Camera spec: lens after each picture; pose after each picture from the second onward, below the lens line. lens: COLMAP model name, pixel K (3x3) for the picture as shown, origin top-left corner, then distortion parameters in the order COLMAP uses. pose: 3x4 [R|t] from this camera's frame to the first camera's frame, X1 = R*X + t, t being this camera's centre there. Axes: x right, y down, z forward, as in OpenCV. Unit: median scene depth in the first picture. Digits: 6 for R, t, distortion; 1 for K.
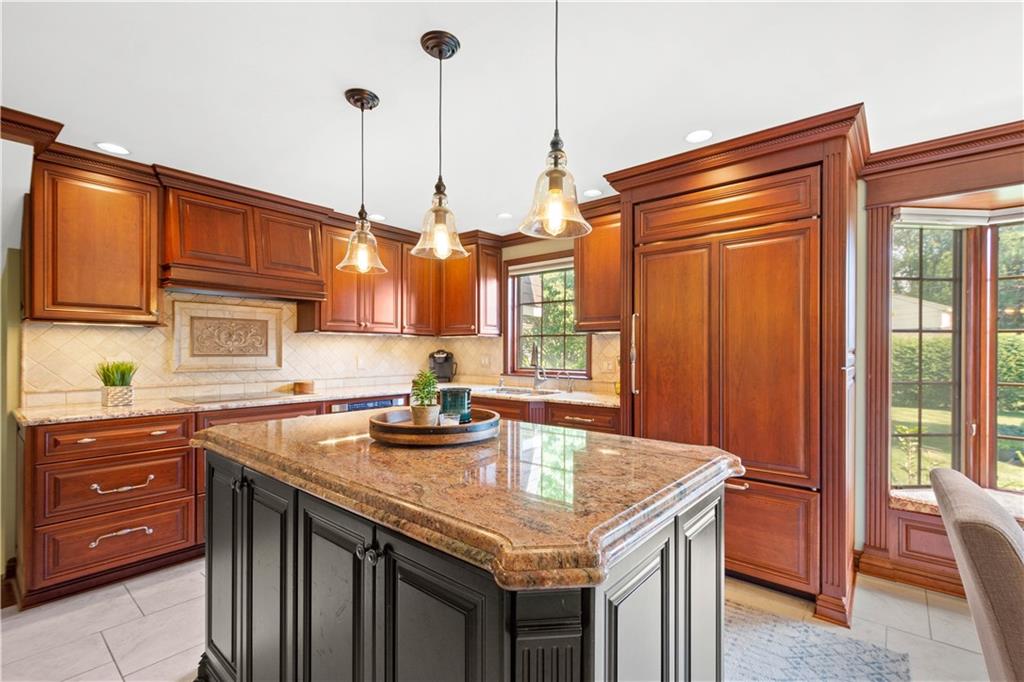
lens RADIAL K [[446.0, 0, 534.9], [0, 446.0, 348.5], [0, 0, 1]] dist [0.005988, -0.000694]
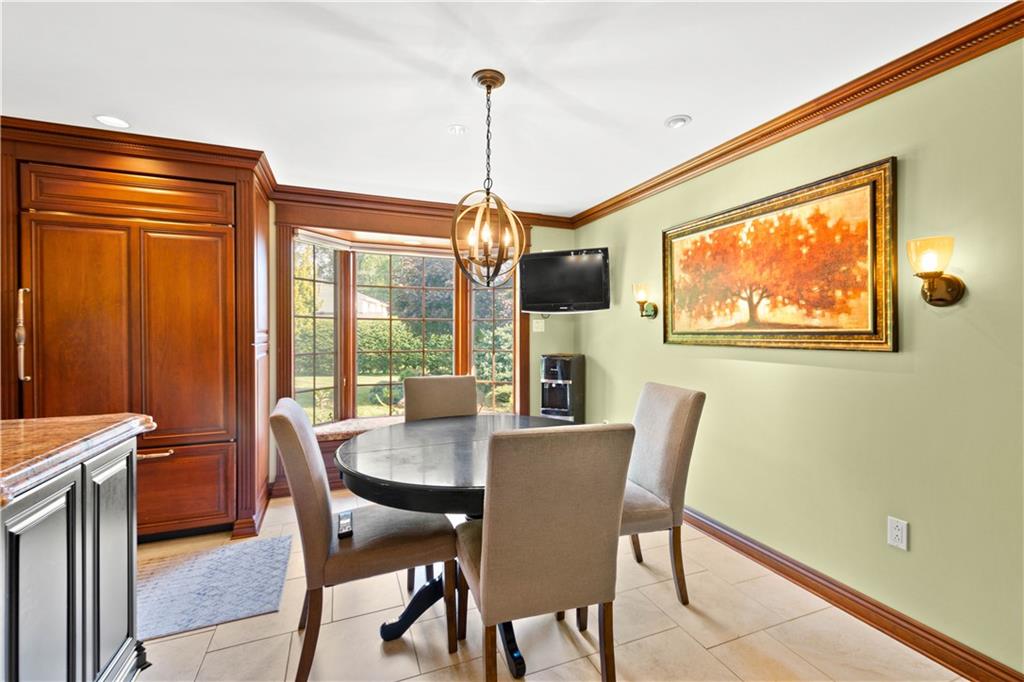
lens RADIAL K [[446.0, 0, 516.0], [0, 446.0, 338.5], [0, 0, 1]] dist [0.005988, -0.000694]
pose [[0.485857, -0.013908, 0.873928, -0.088750], [-0.007634, 0.999768, 0.020154, -0.006182], [-0.874005, -0.016464, 0.485638, -0.315615]]
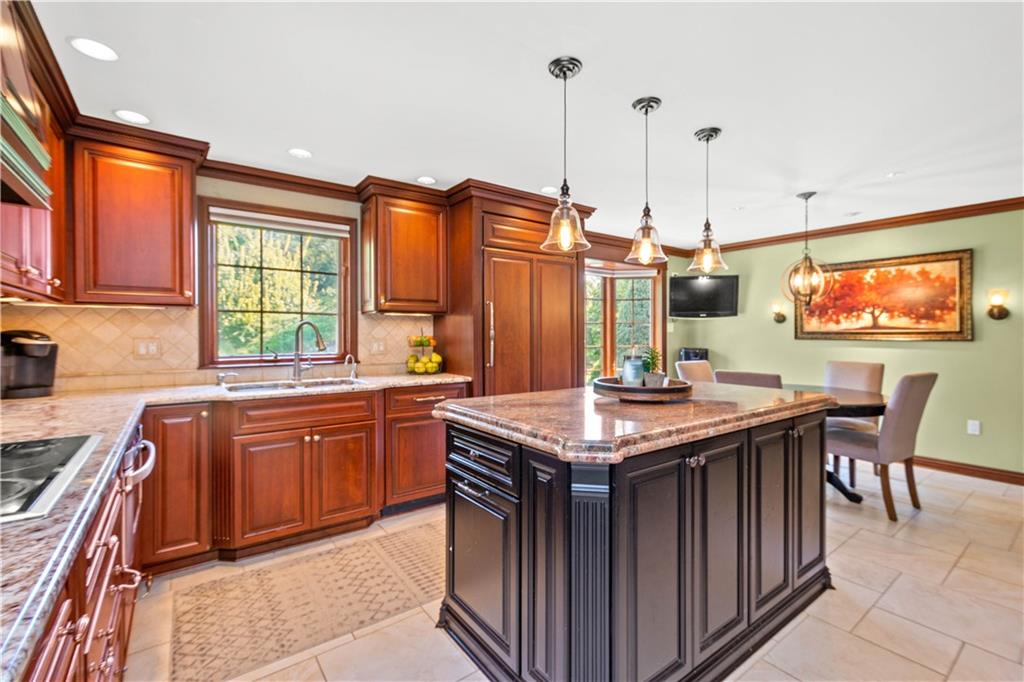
lens RADIAL K [[446.0, 0, 518.7], [0, 446.0, 332.7], [0, 0, 1]] dist [0.005988, -0.000694]
pose [[0.247525, -0.003669, 0.968874, -1.123021], [-0.006373, 0.999965, 0.005415, -0.000173], [-0.968860, -0.007514, 0.247493, 0.724401]]
